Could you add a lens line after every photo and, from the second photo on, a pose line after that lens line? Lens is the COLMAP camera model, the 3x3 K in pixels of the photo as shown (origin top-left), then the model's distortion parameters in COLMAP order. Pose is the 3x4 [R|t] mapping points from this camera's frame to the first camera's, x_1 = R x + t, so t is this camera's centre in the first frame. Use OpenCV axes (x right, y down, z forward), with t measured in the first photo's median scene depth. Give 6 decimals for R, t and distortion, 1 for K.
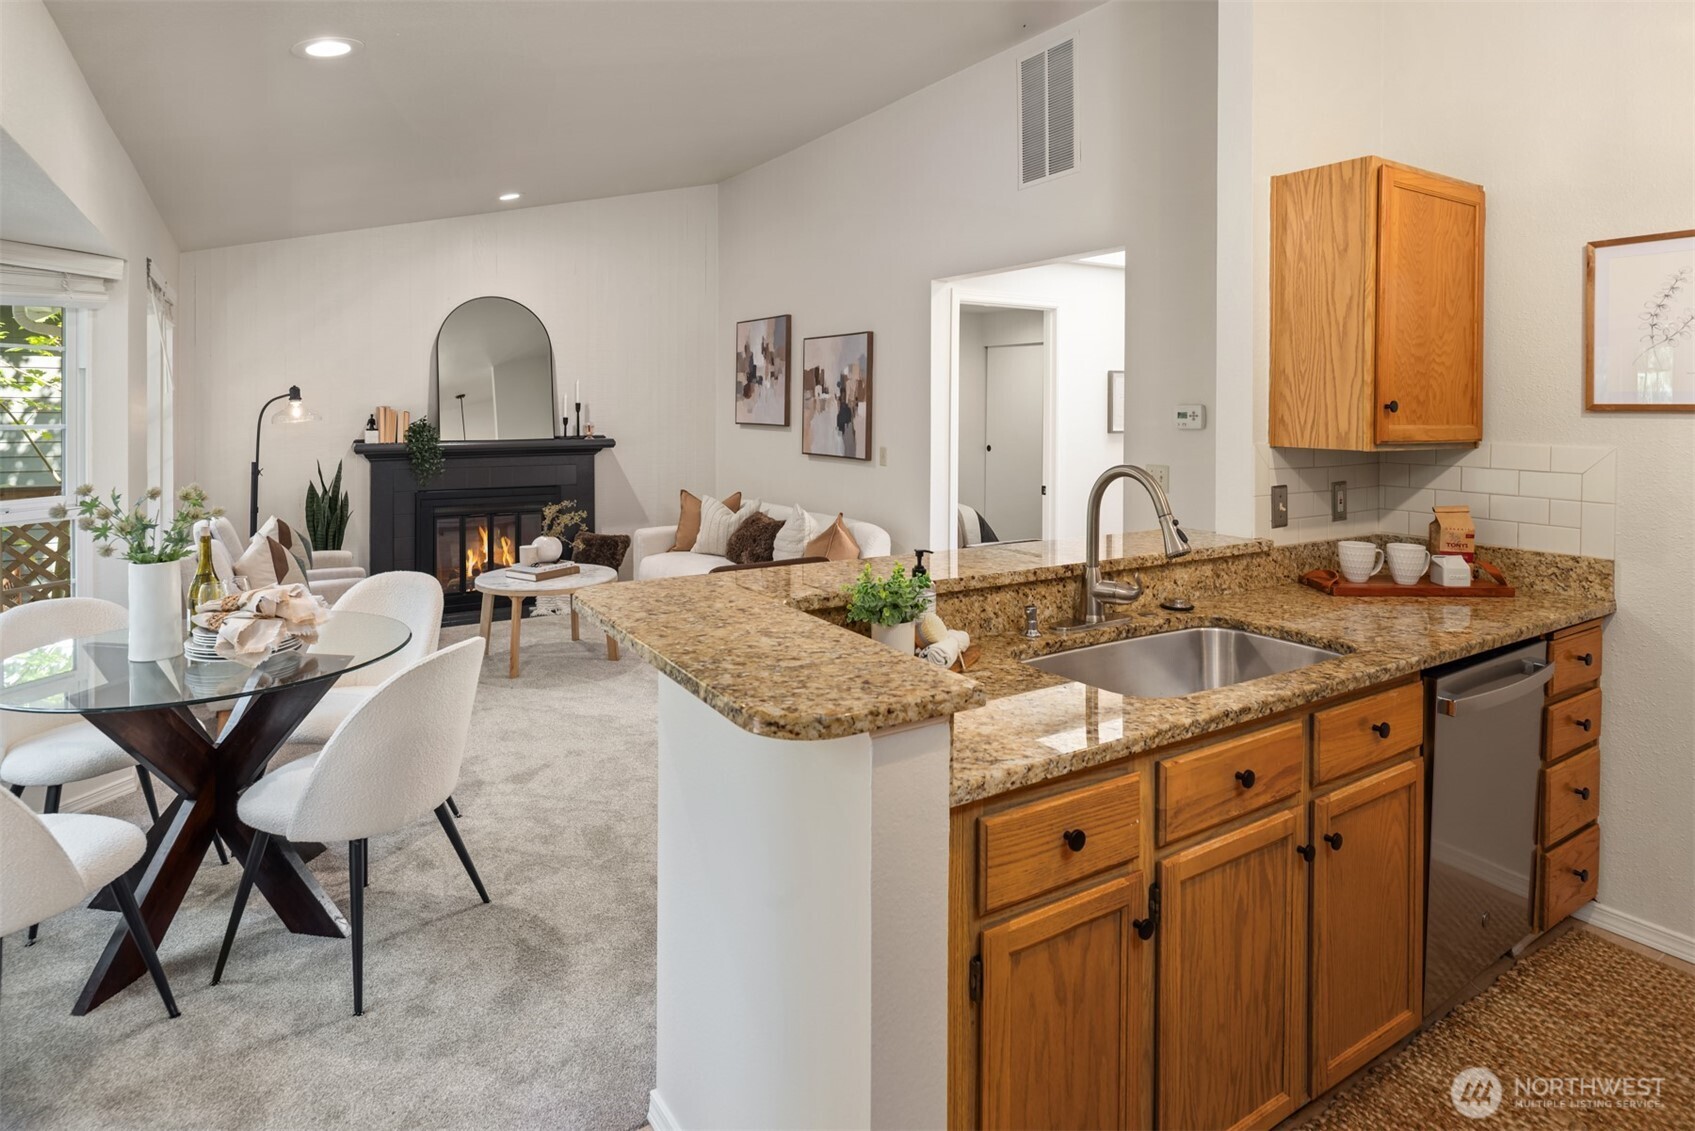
lens RADIAL K [[925.7, 0, 851.6], [0, 925.7, 408.7], [0, 0, 1]] dist [0.001679, -0.005456]
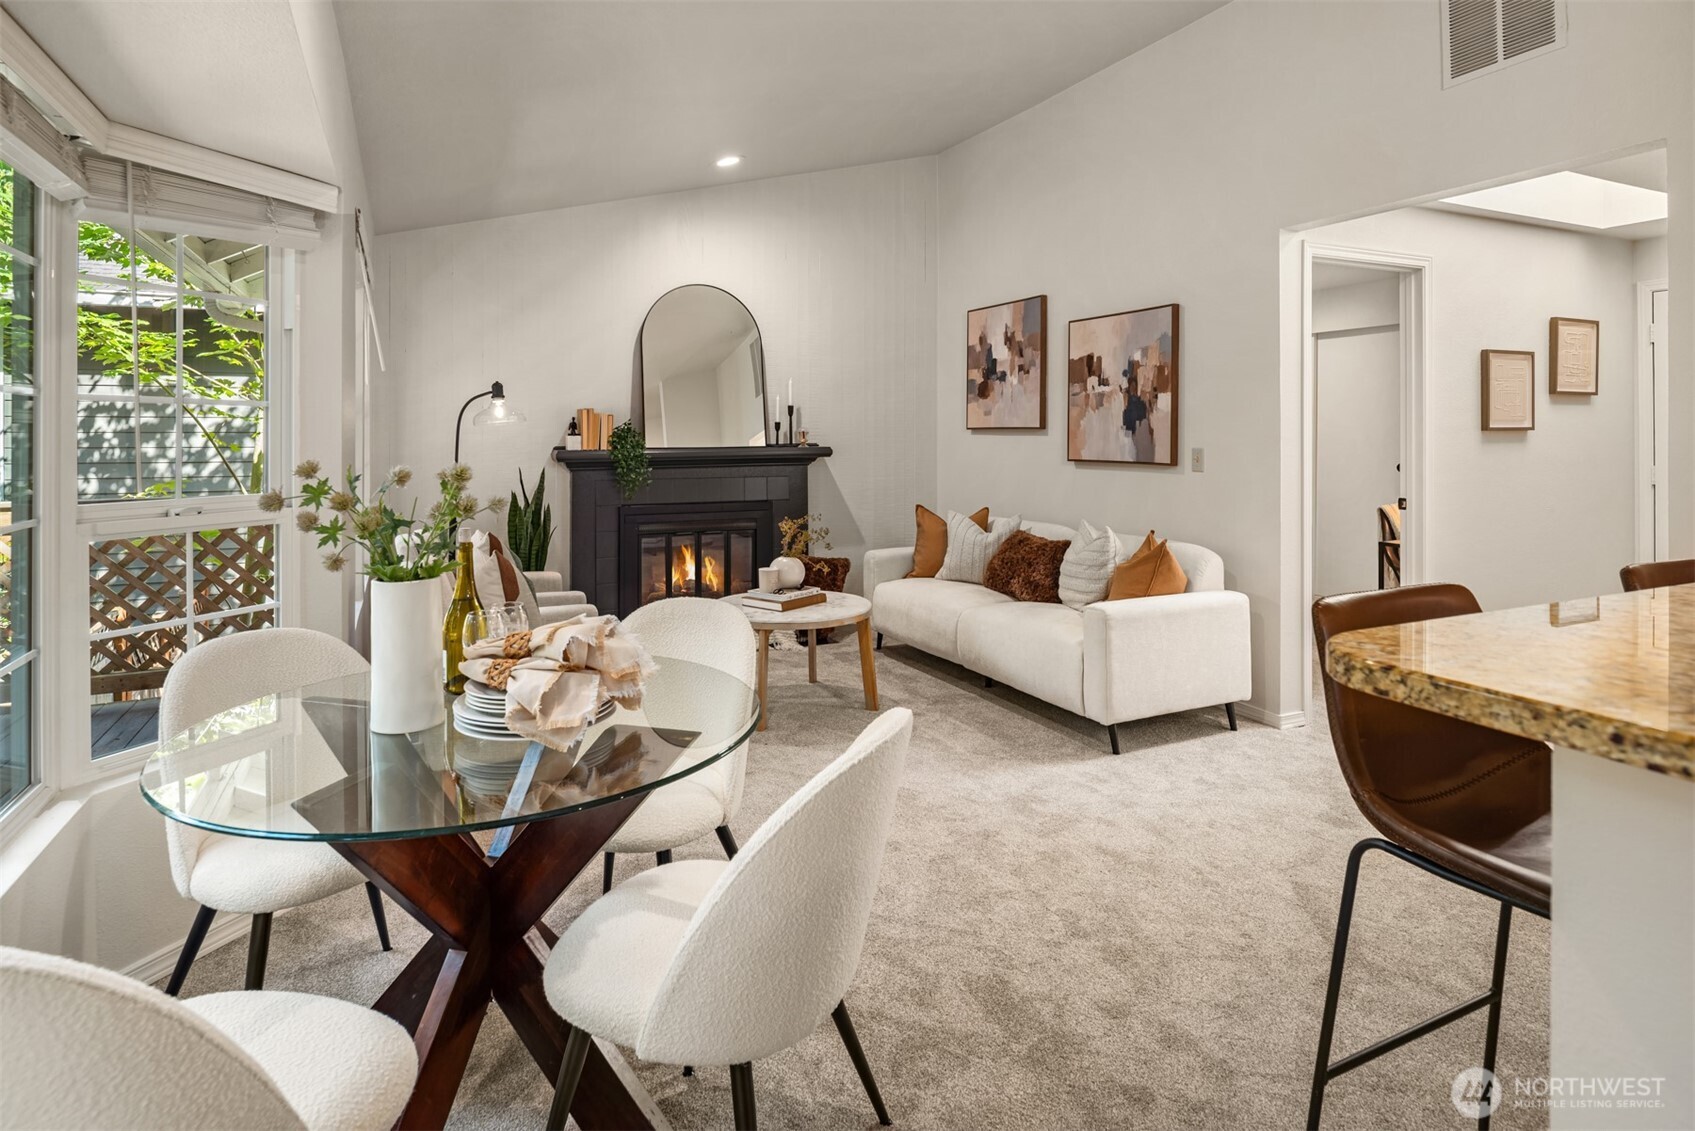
lens RADIAL K [[925.7, 0, 848.8], [0, 925.7, 424.9], [0, 0, 1]] dist [0.001679, -0.005456]
pose [[0.992041, -0.009631, -0.125549, -0.319147], [0.007845, 0.999861, -0.014712, 0.060938], [0.125674, 0.013610, 0.991978, 0.344788]]
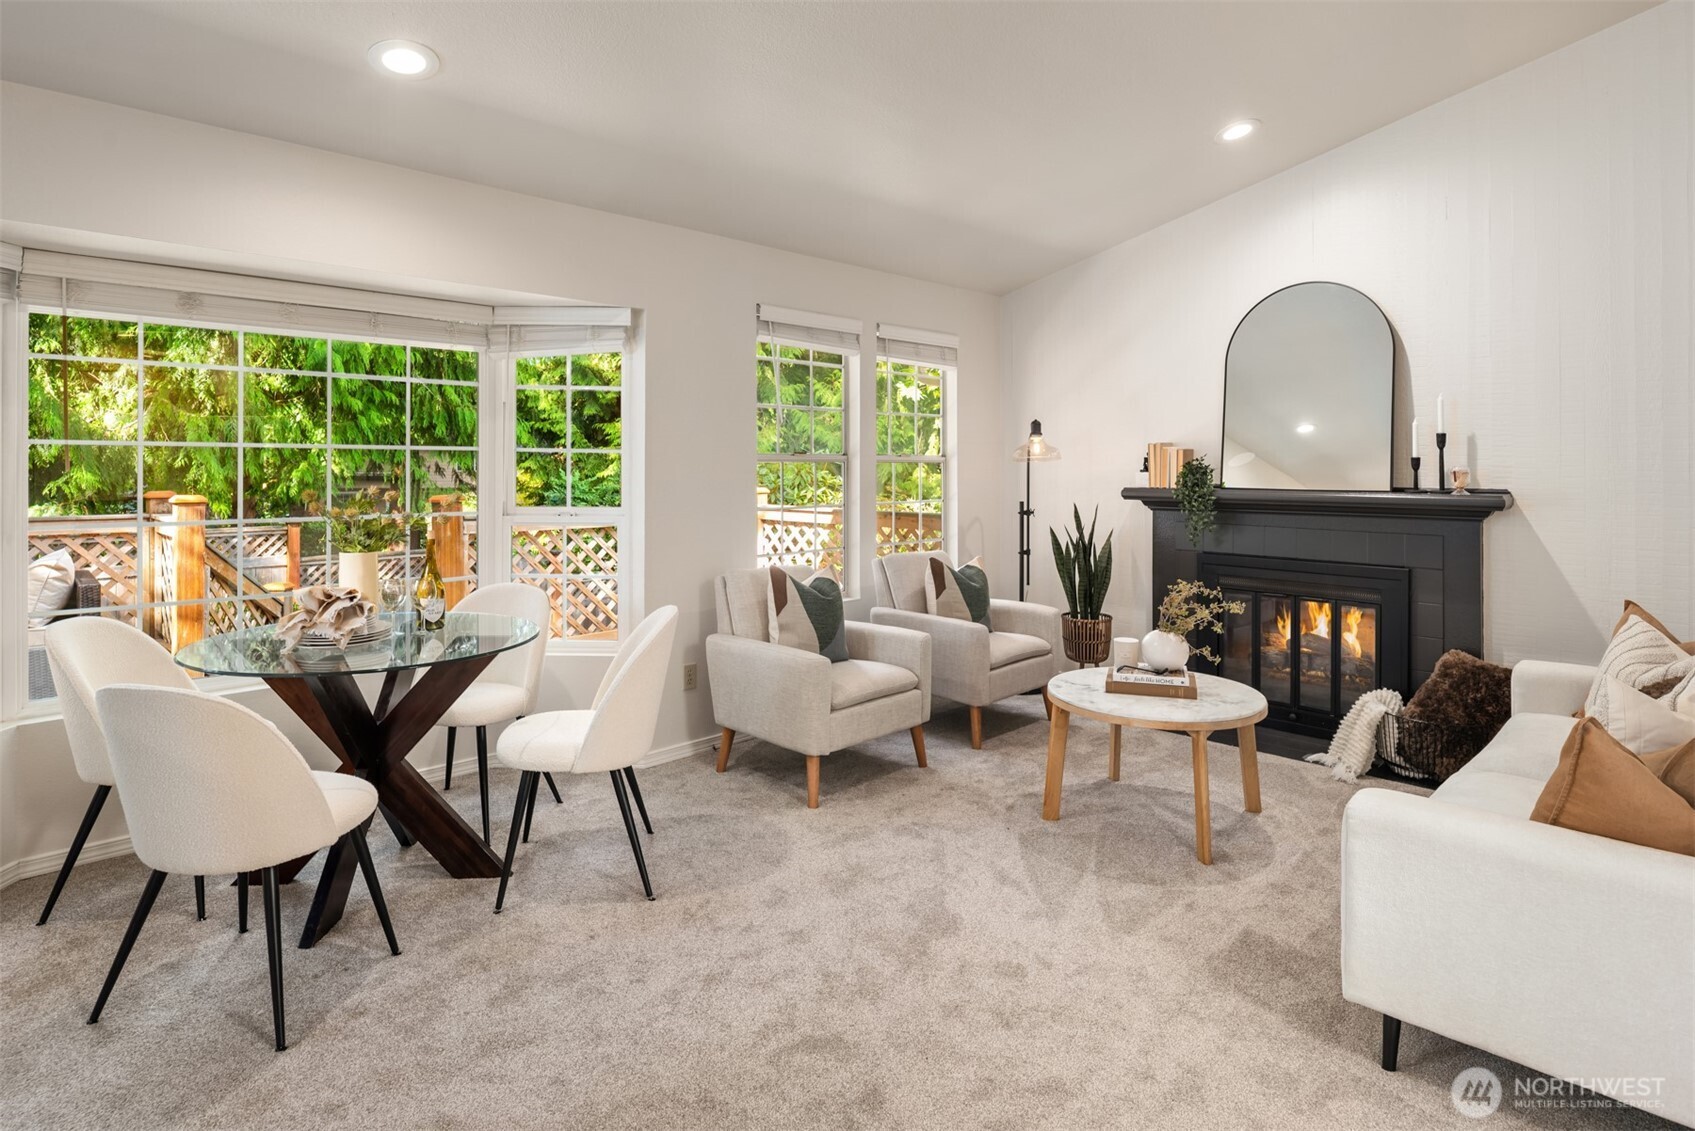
lens RADIAL K [[925.7, 0, 843.7], [0, 925.7, 453.6], [0, 0, 1]] dist [0.001679, -0.005456]
pose [[0.214090, -0.011160, -0.976750, 0.496934], [-0.007563, 0.999886, -0.013082, 0.042870], [0.976785, 0.010188, 0.213981, 1.200328]]
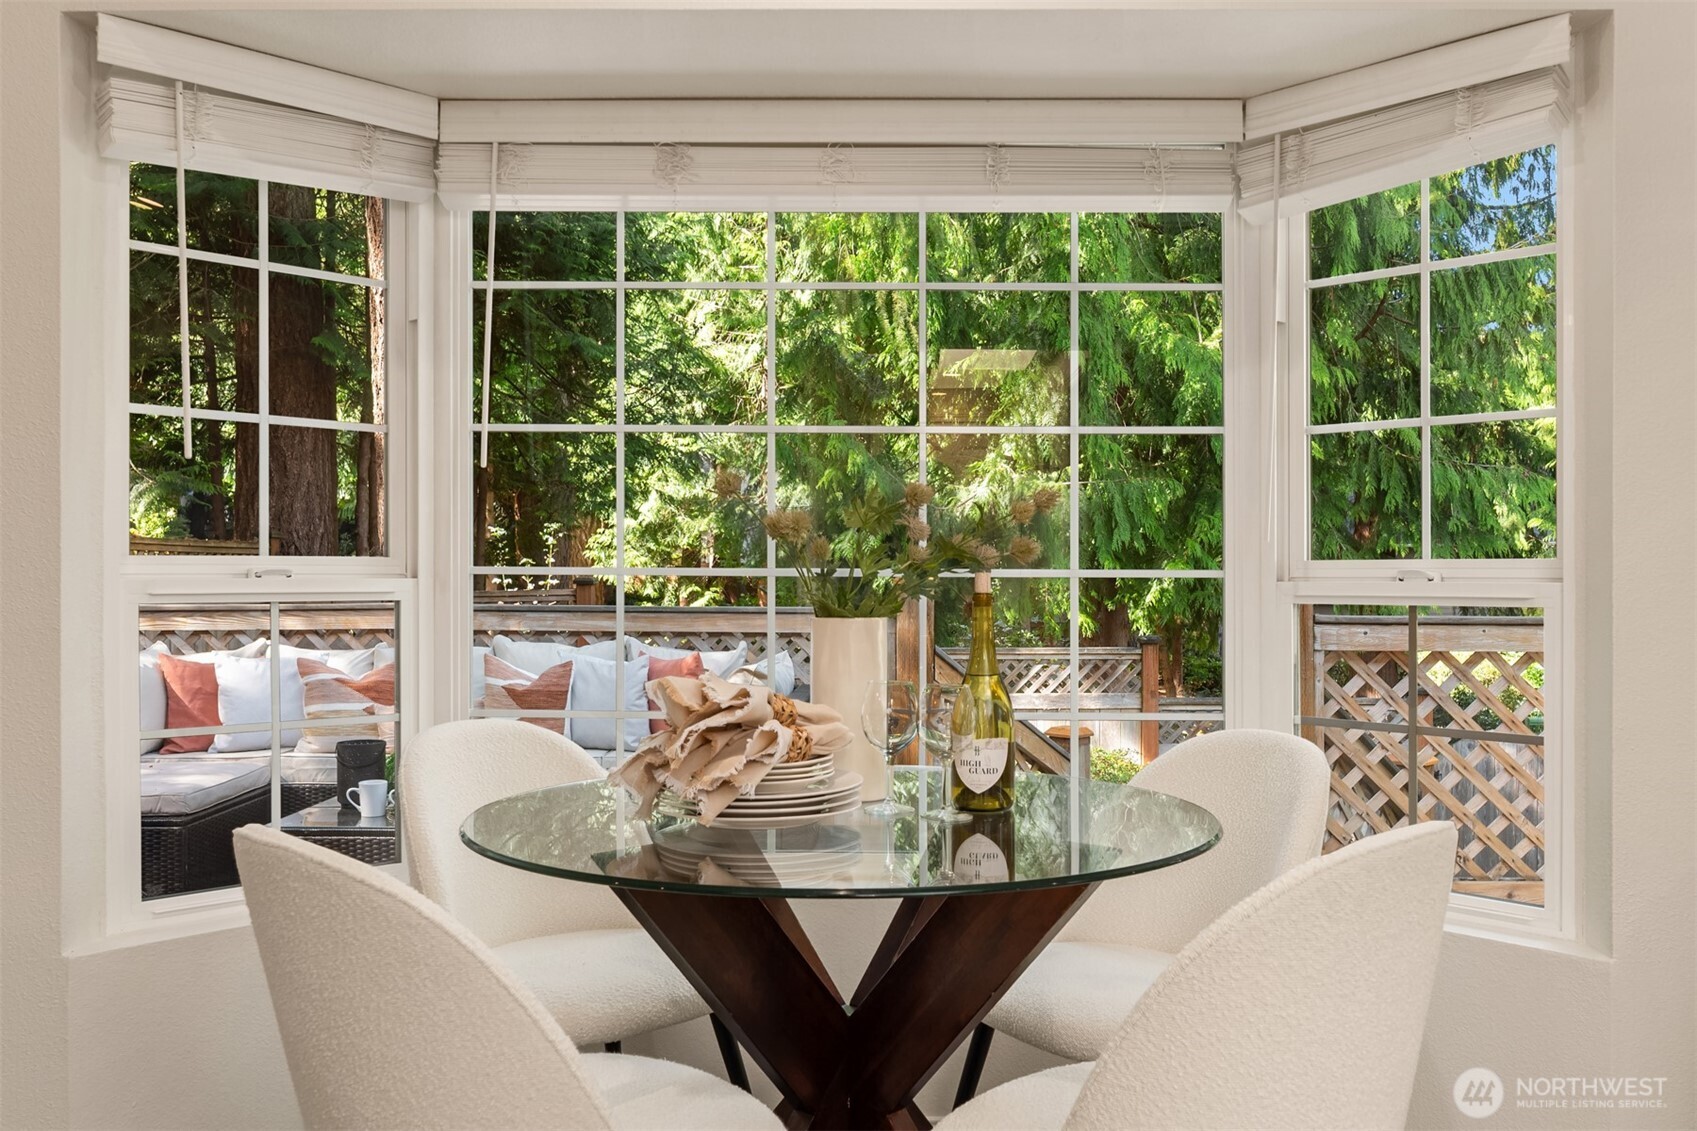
lens RADIAL K [[1481.4, 0, 863.5], [0, 1481.4, 574.1], [0, 0, 1]] dist [0.023359, 0.016010]
pose [[-0.550662, -0.007506, -0.834694, -0.041701], [-0.010814, 0.999940, -0.001857, 0.126336], [0.834658, 0.008003, -0.550710, 1.316082]]
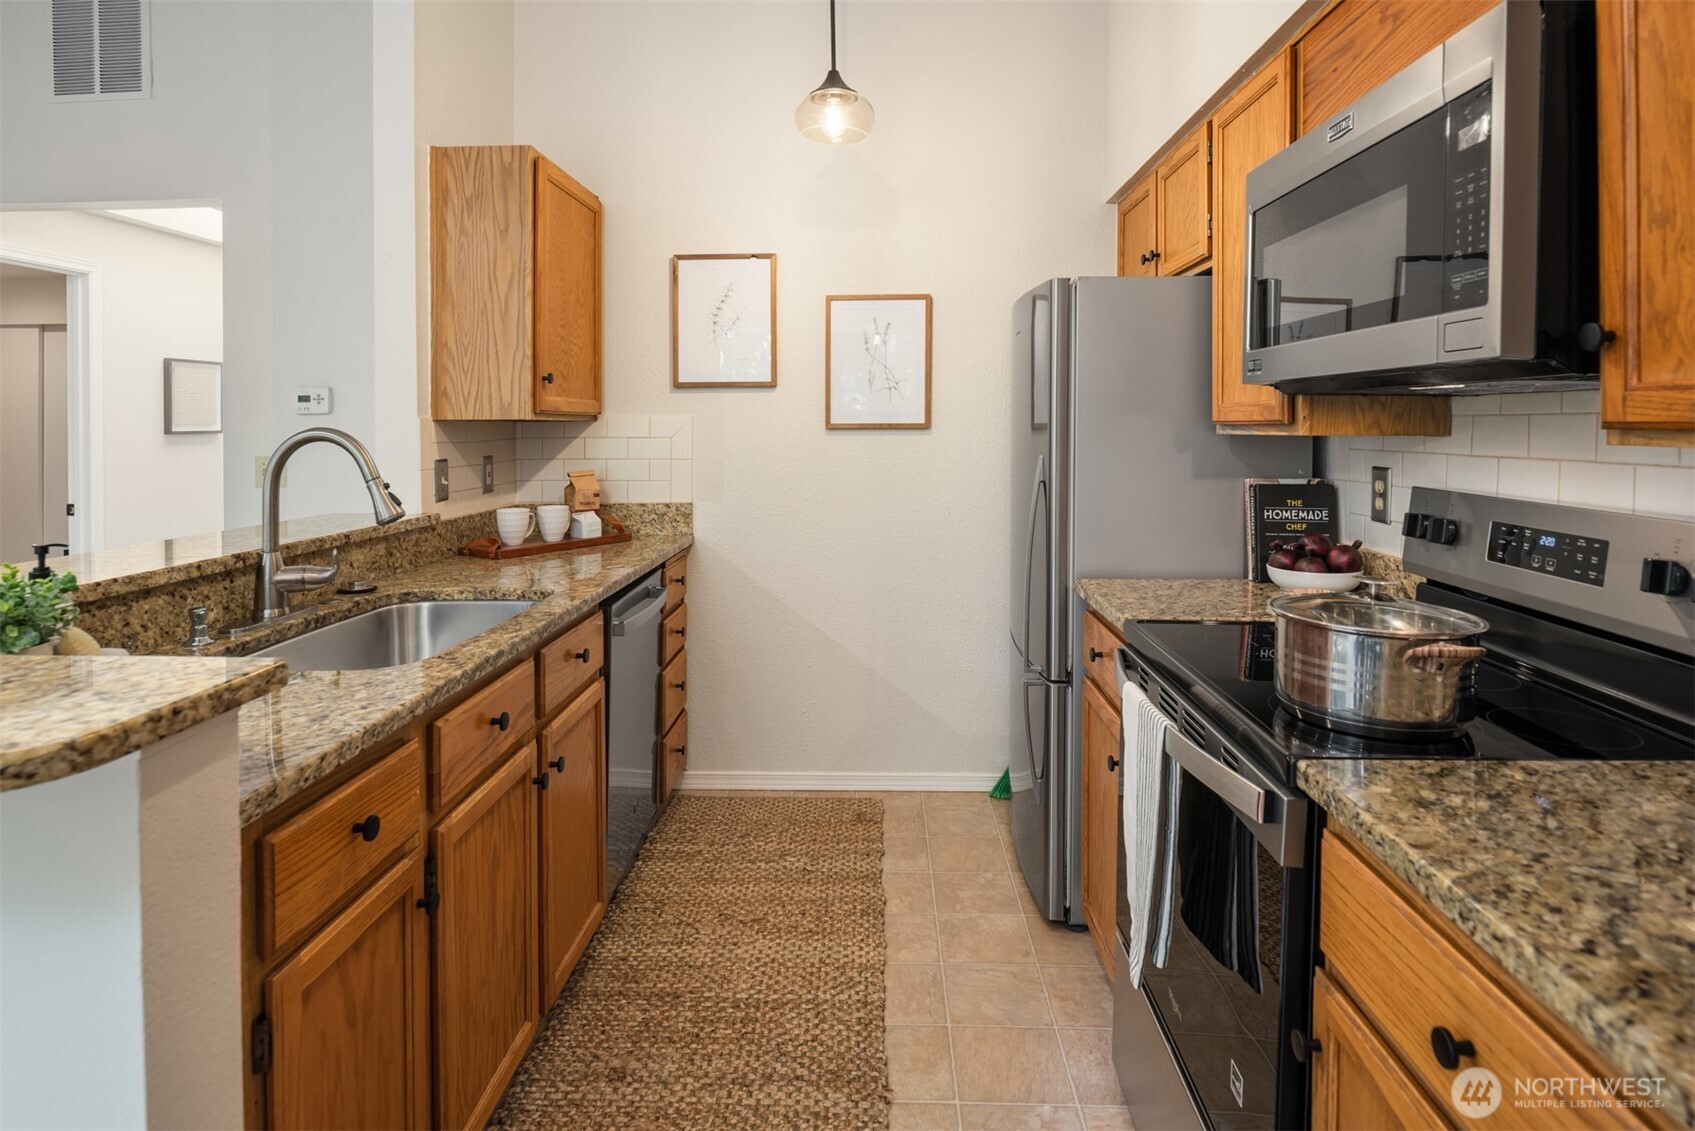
lens RADIAL K [[925.7, 0, 846.3], [0, 925.7, 428.9], [0, 0, 1]] dist [0.001679, -0.005456]
pose [[0.571592, -0.014540, 0.820409, -0.106764], [0.012916, 0.999879, 0.008722, 0.047283], [-0.820436, 0.005611, 0.571710, 0.071935]]
